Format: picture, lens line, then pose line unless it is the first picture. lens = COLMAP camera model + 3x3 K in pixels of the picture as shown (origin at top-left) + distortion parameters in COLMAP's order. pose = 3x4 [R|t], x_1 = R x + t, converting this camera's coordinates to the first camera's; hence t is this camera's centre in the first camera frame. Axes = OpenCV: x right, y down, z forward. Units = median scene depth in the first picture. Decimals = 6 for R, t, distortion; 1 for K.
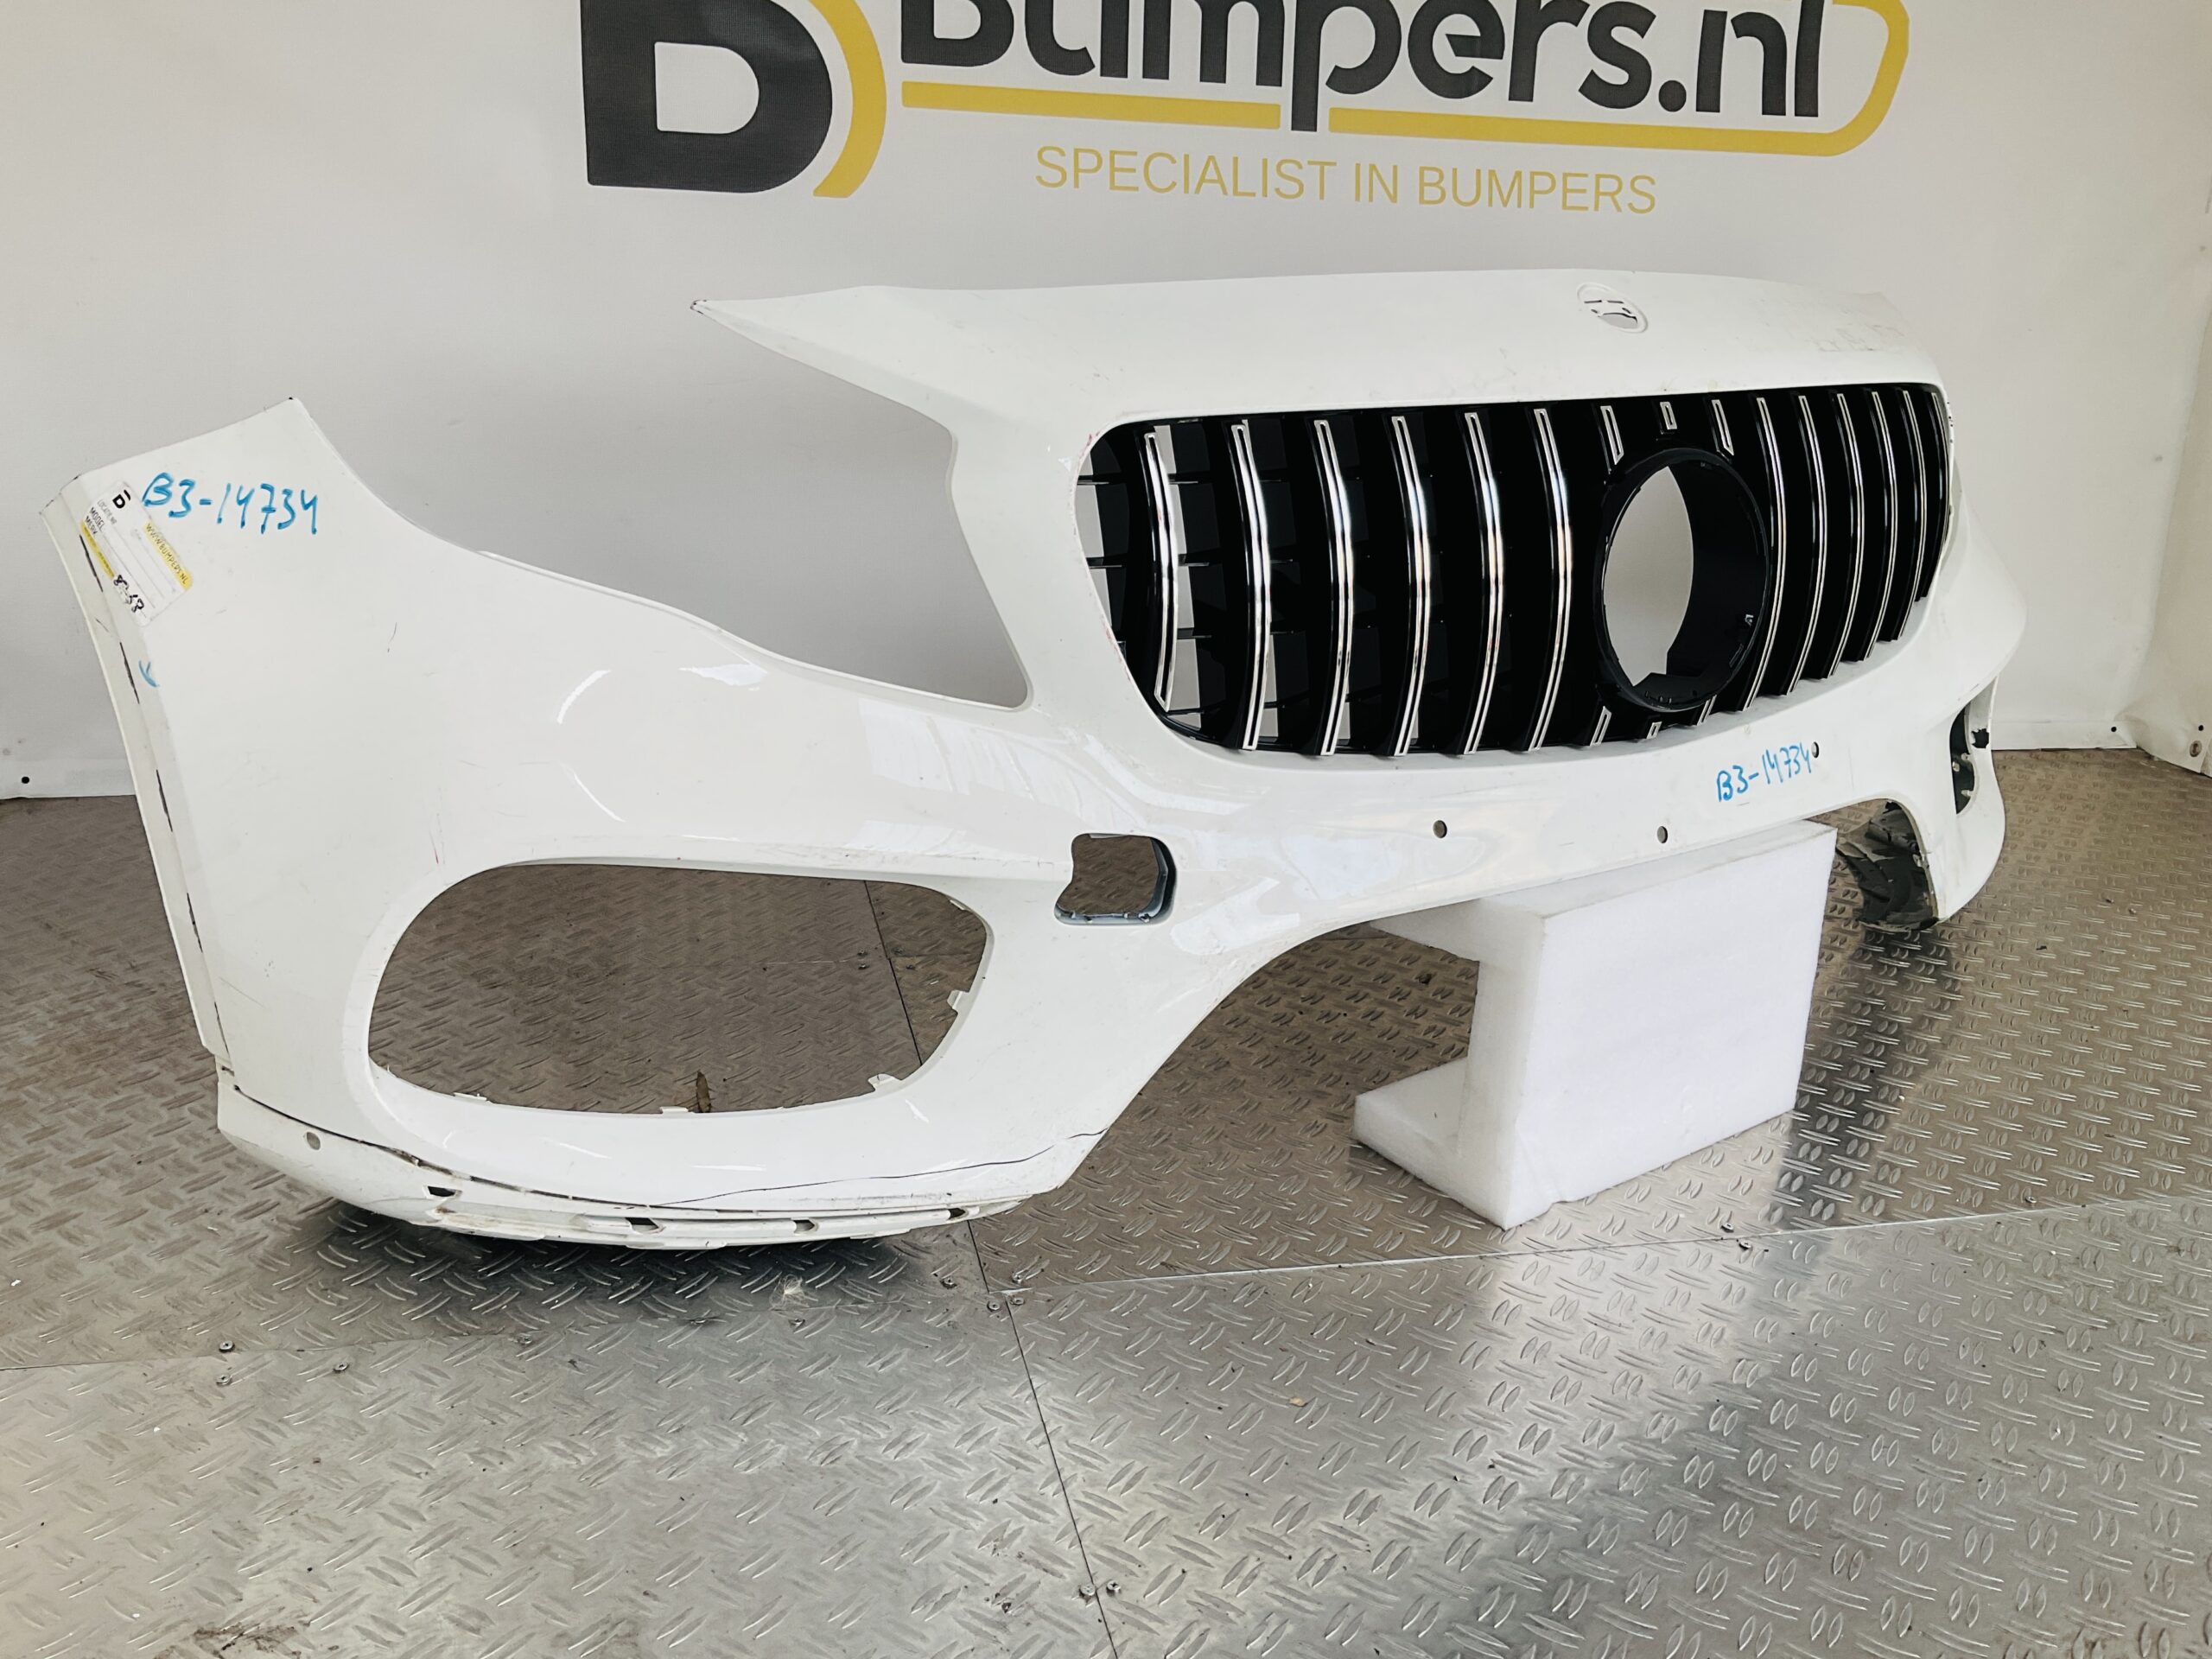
lens RADIAL K [[1913.1, 0, 1102.9], [0, 1913.1, 829.2], [0, 0, 1]] dist [0.079092, -0.088374]
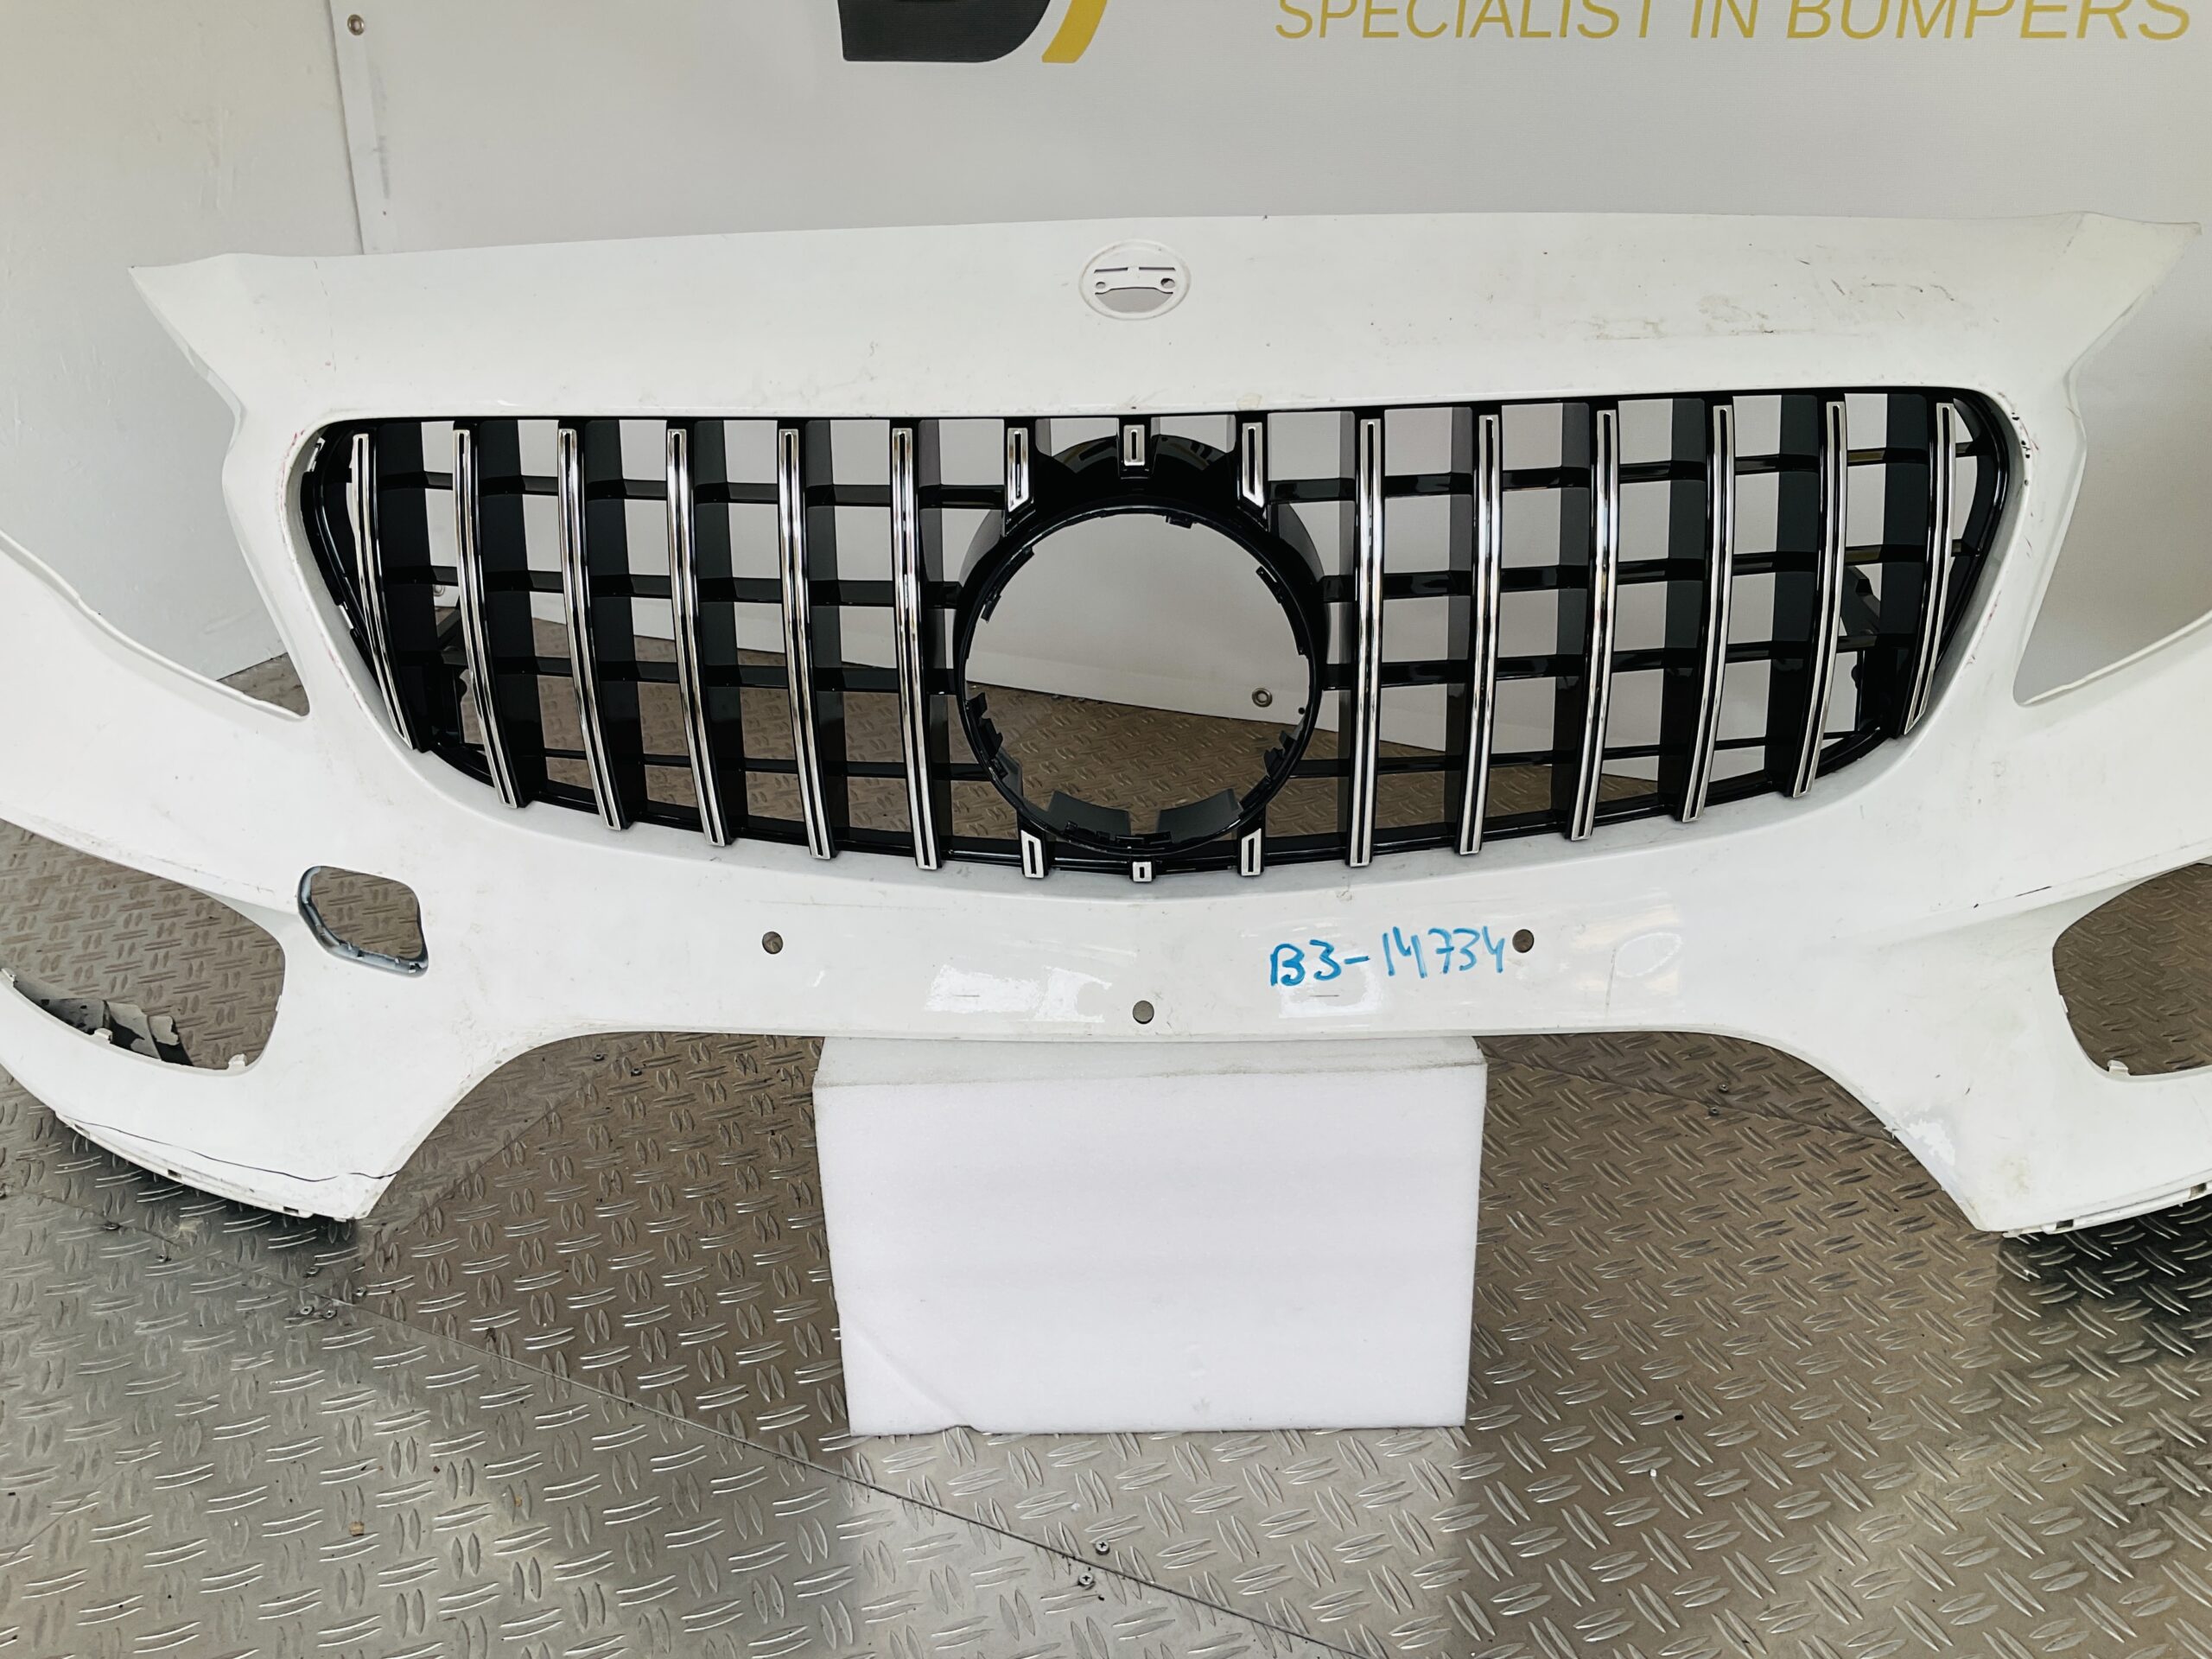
lens RADIAL K [[1913.1, 0, 1102.9], [0, 1913.1, 829.2], [0, 0, 1]] dist [0.079092, -0.088374]
pose [[0.791445, 0.204347, -0.576070, 0.455303], [-0.141649, 0.978122, 0.152358, -0.115856], [0.594601, -0.038983, 0.803076, 0.271472]]
